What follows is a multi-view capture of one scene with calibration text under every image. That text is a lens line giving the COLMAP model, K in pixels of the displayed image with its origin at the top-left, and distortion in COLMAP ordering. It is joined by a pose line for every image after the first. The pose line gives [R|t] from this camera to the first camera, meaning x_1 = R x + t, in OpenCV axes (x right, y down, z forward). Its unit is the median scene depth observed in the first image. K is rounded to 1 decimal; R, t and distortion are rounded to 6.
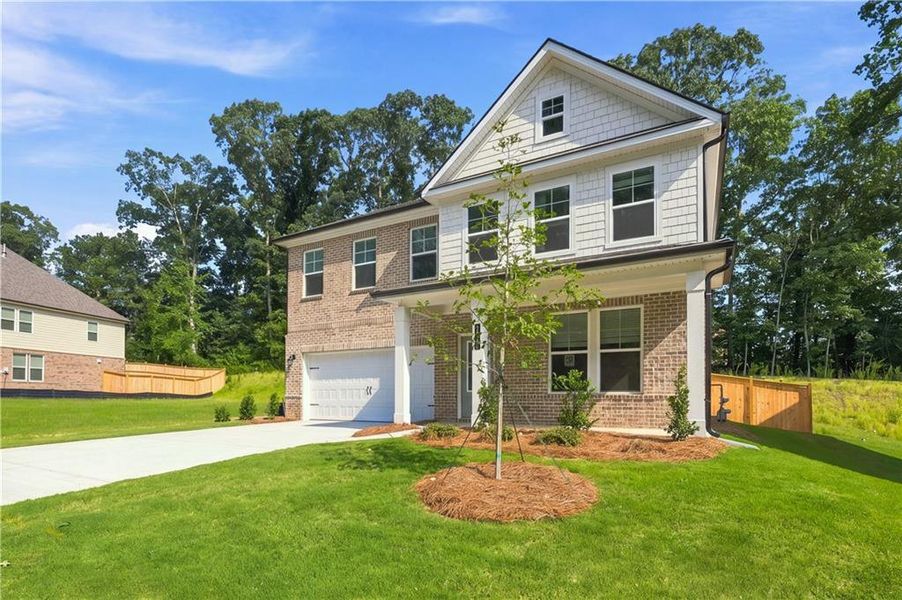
lens RADIAL K [[441.4, 0, 445.5], [0, 441.4, 298.0], [0, 0, 1]] dist [-0.001970, -0.000333]
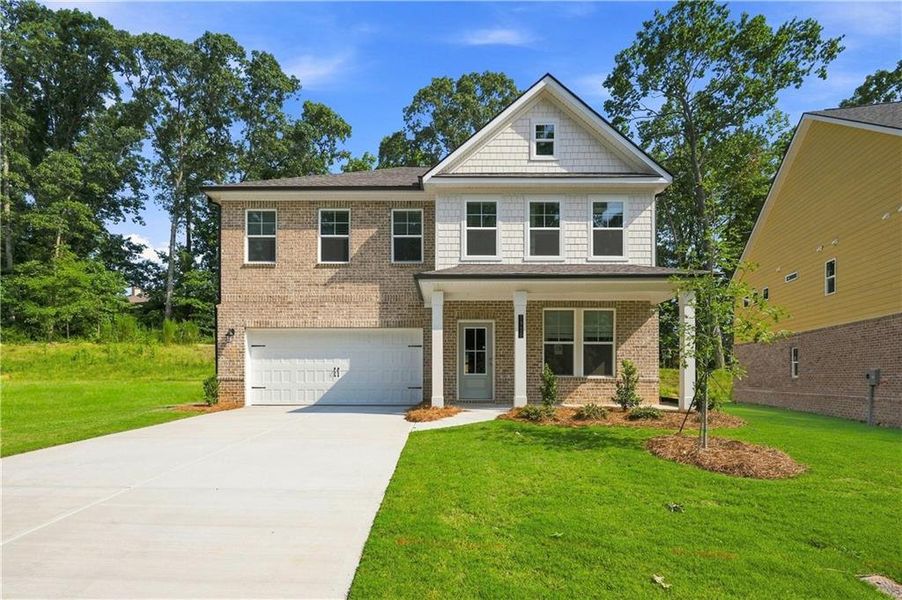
lens RADIAL K [[425.1, 0, 451.8], [0, 425.1, 285.5], [0, 0, 1]] dist [0.002701, 0.000112]
pose [[0.876913, 0.106542, 0.468693, -0.453239], [-0.108900, 0.993806, -0.022161, 0.022448], [-0.468151, -0.031607, 0.883083, 0.104345]]
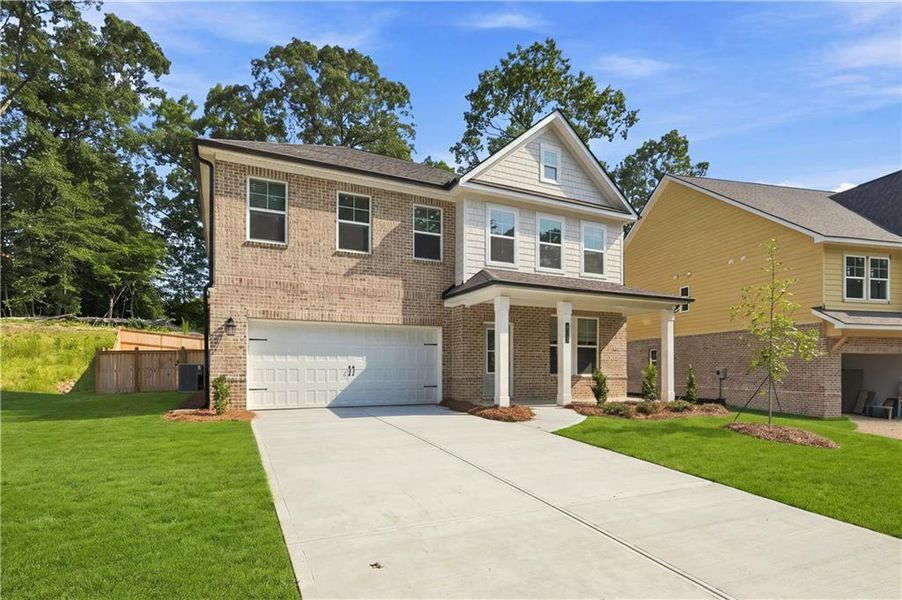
lens RADIAL K [[429.0, 0, 478.9], [0, 429.0, 273.6], [0, 0, 1]] dist [-0.000940, -0.000235]
pose [[0.581780, 0.183160, 0.792455, -0.827353], [-0.180398, 0.979105, -0.093861, 0.064656], [-0.793088, -0.088350, 0.602665, 0.354168]]
